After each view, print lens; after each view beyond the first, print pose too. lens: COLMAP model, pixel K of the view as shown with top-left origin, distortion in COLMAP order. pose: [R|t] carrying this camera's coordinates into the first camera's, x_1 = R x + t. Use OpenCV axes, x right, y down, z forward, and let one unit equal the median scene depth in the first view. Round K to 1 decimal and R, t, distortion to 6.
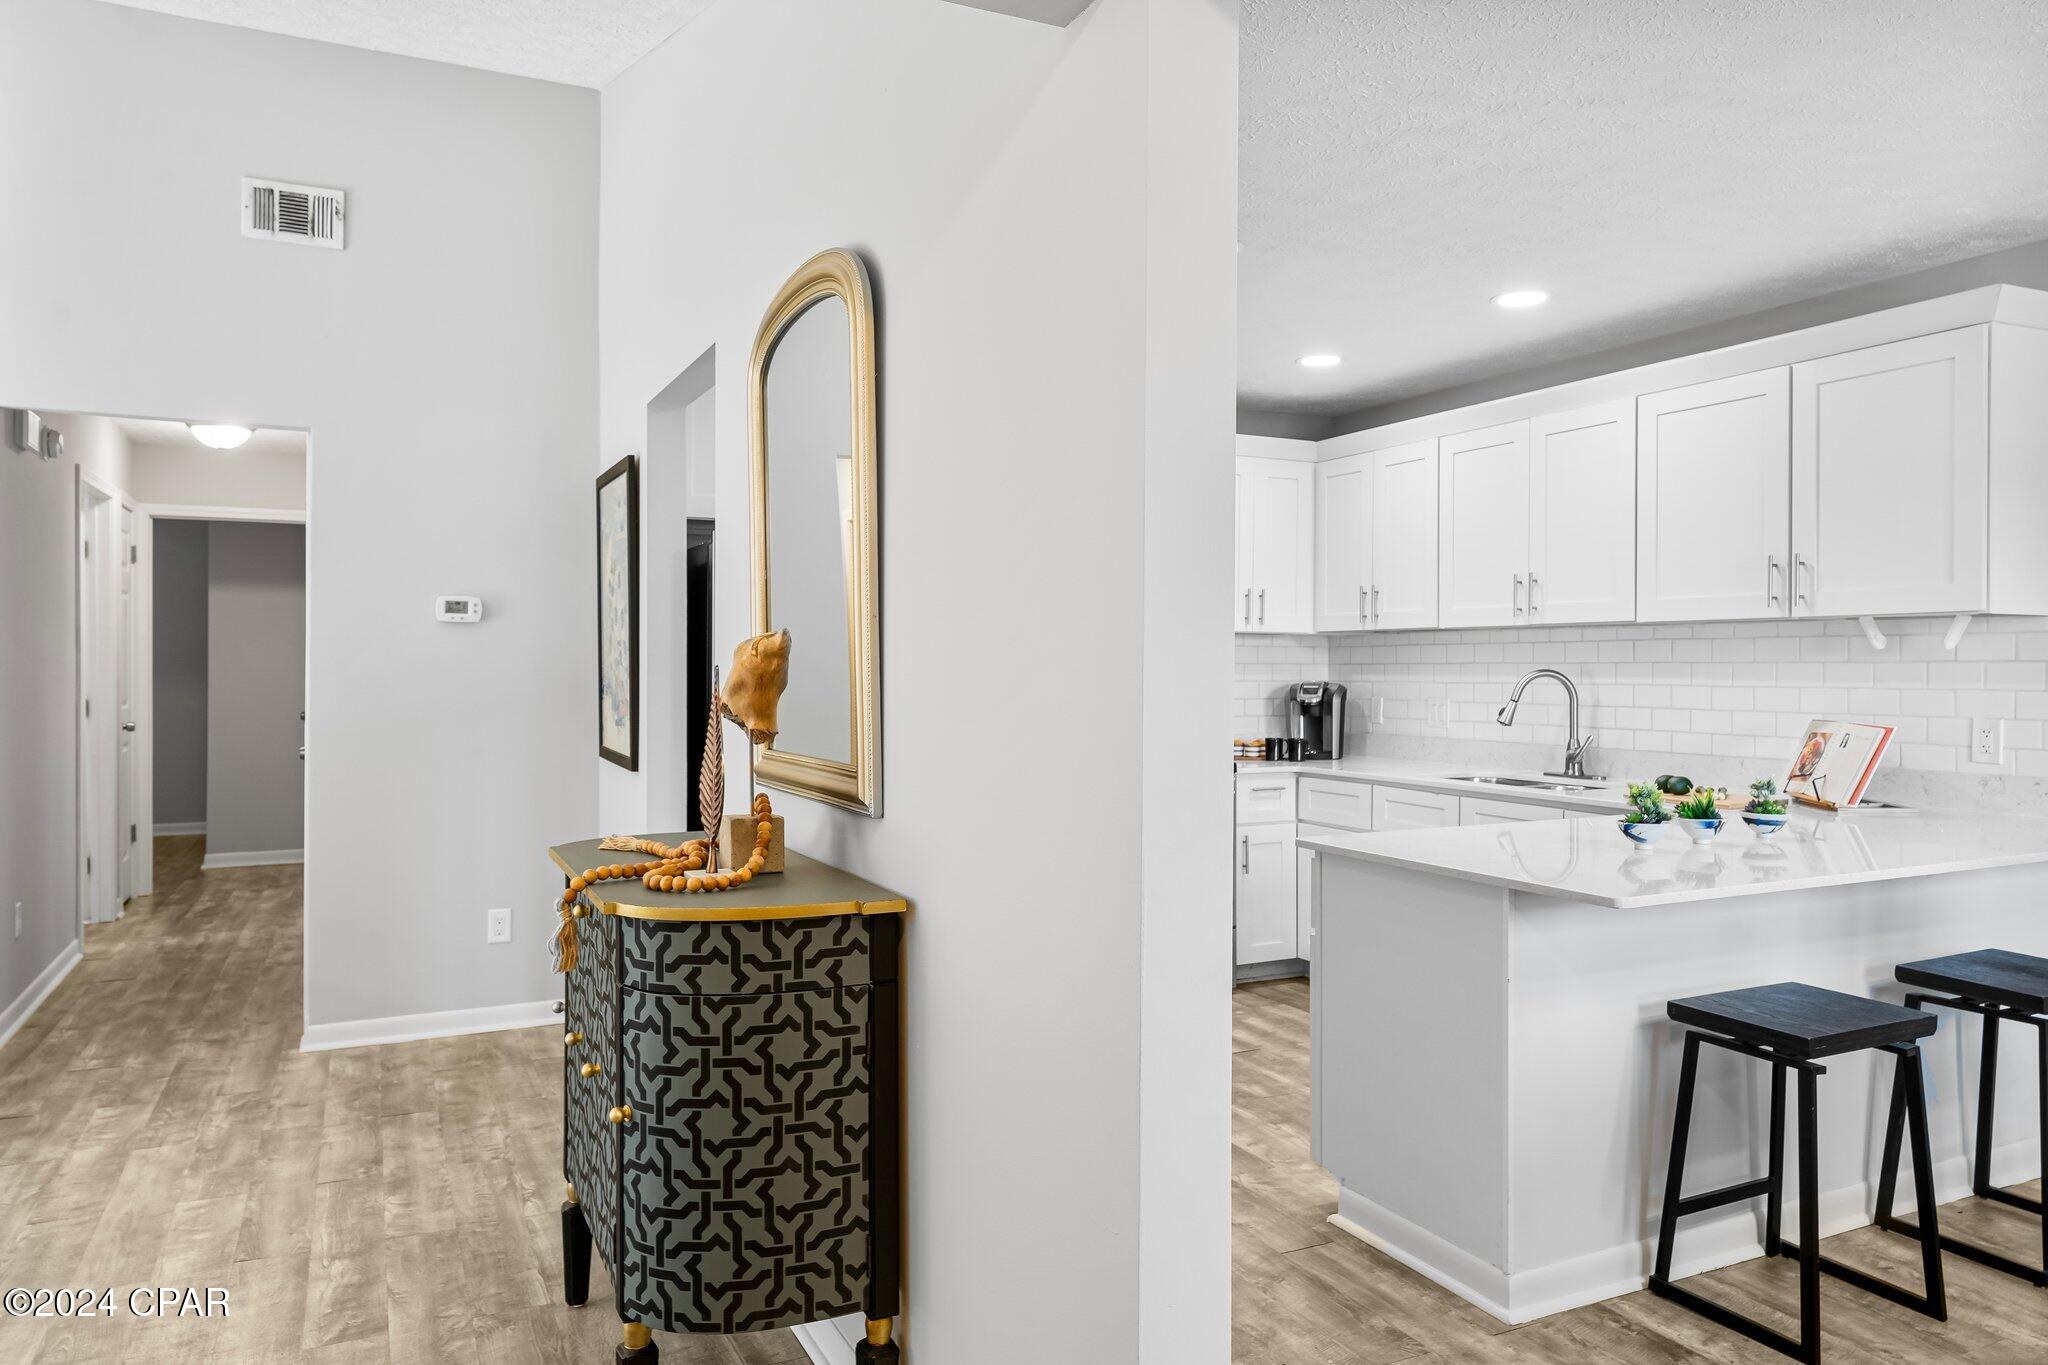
lens RADIAL K [[1348.9, 0, 1021.9], [0, 1348.9, 678.5], [0, 0, 1]] dist [-0.005570, -0.004536]
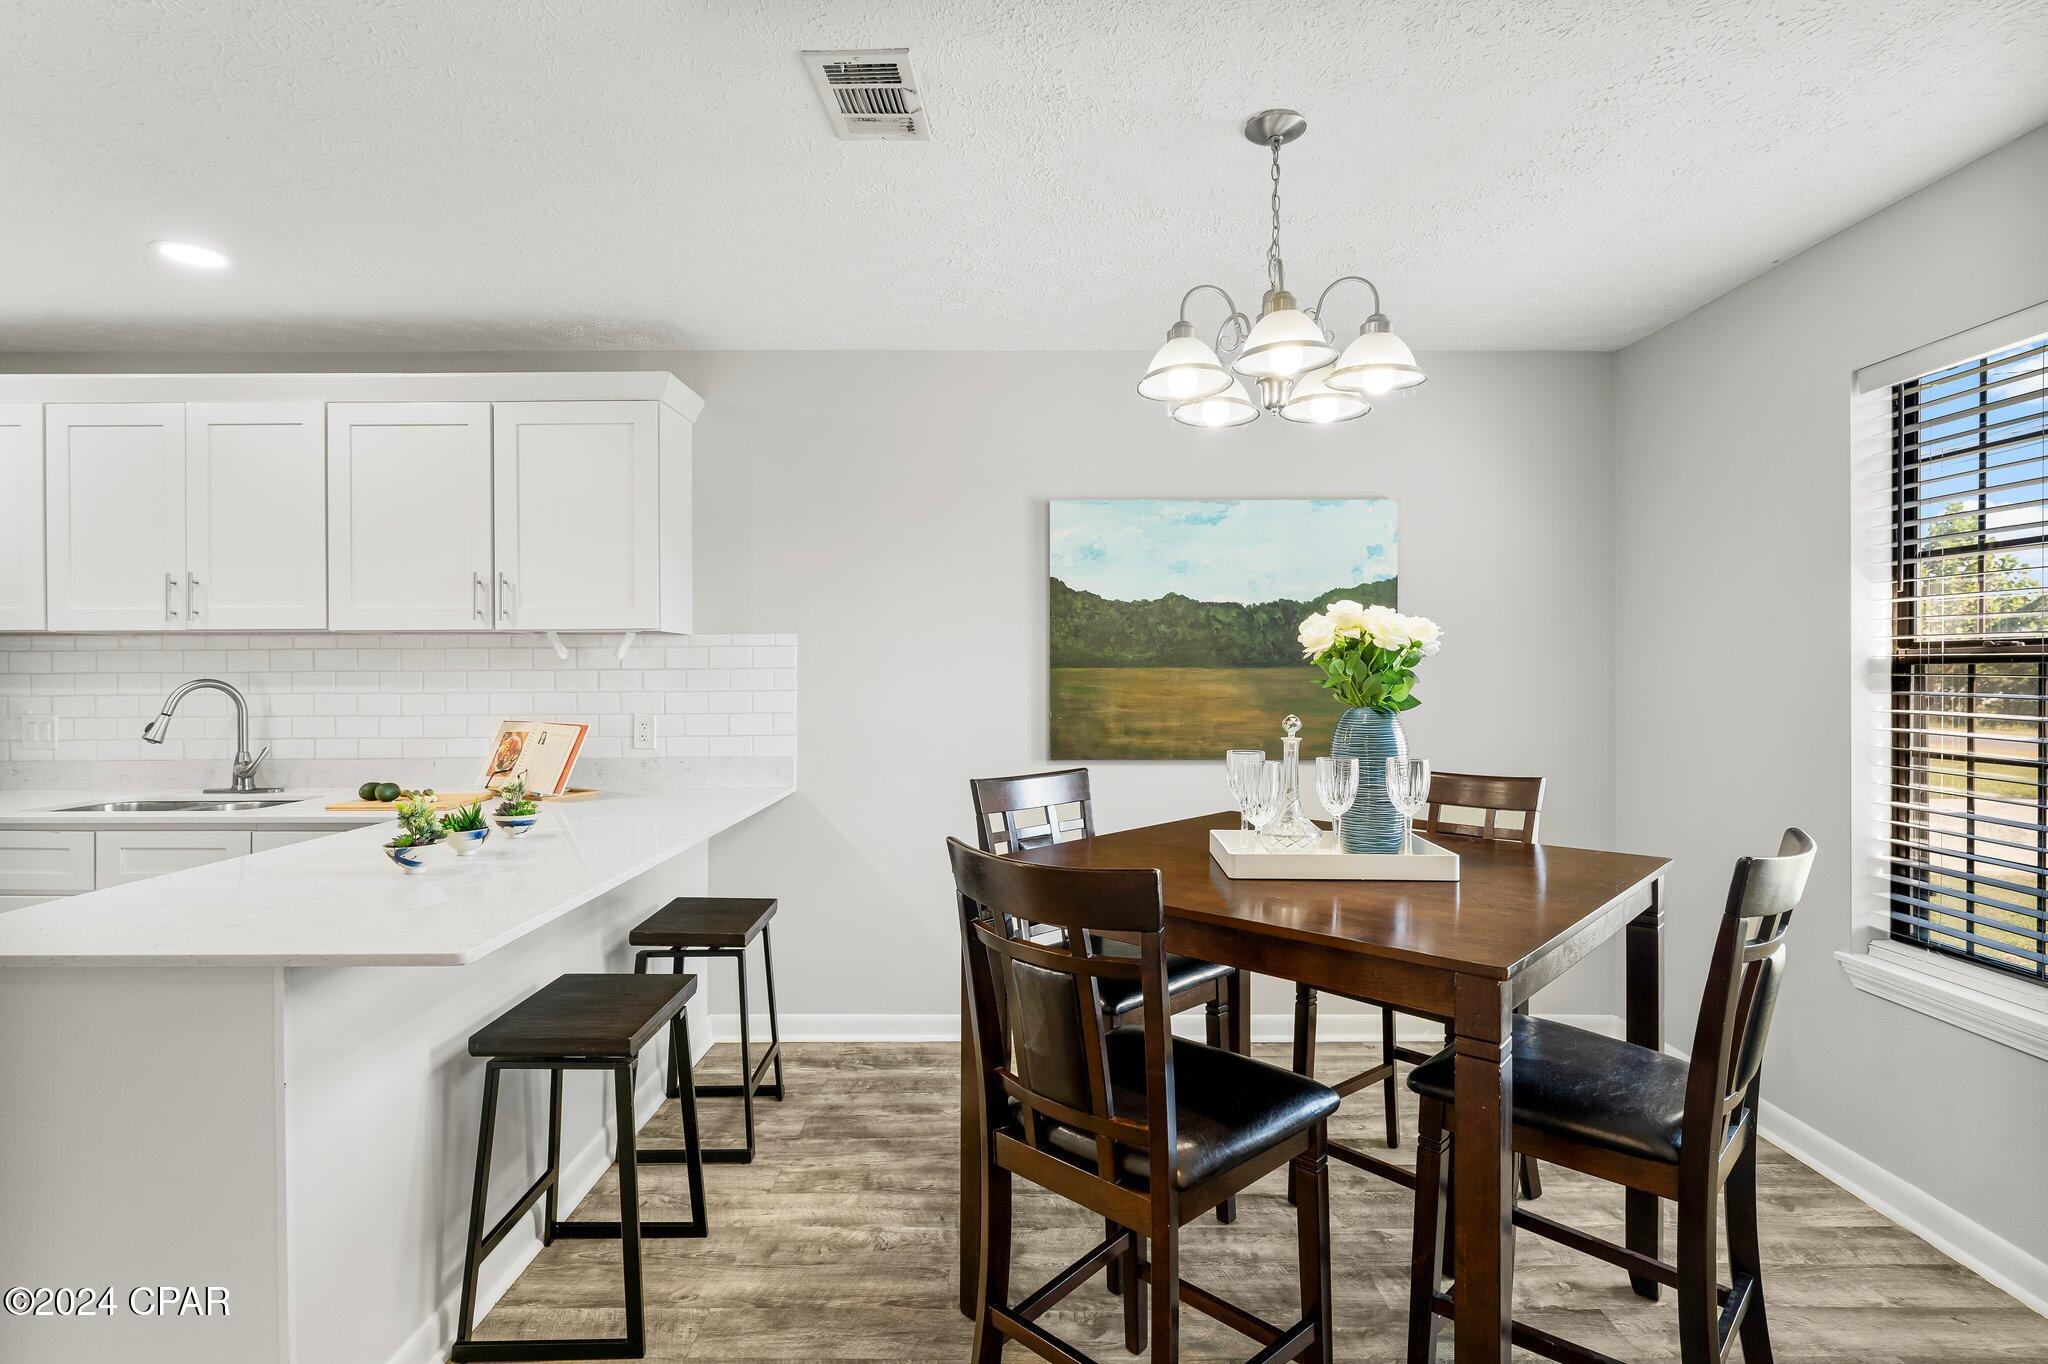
lens RADIAL K [[983.5, 0, 1026.7], [0, 983.5, 673.9], [0, 0, 1]] dist [-0.001597, -0.001070]
pose [[0.427736, -0.005575, 0.903886, 0.025489], [0.014072, 0.999901, -0.000492, -0.002505], [-0.903794, 0.012930, 0.427772, 0.252158]]
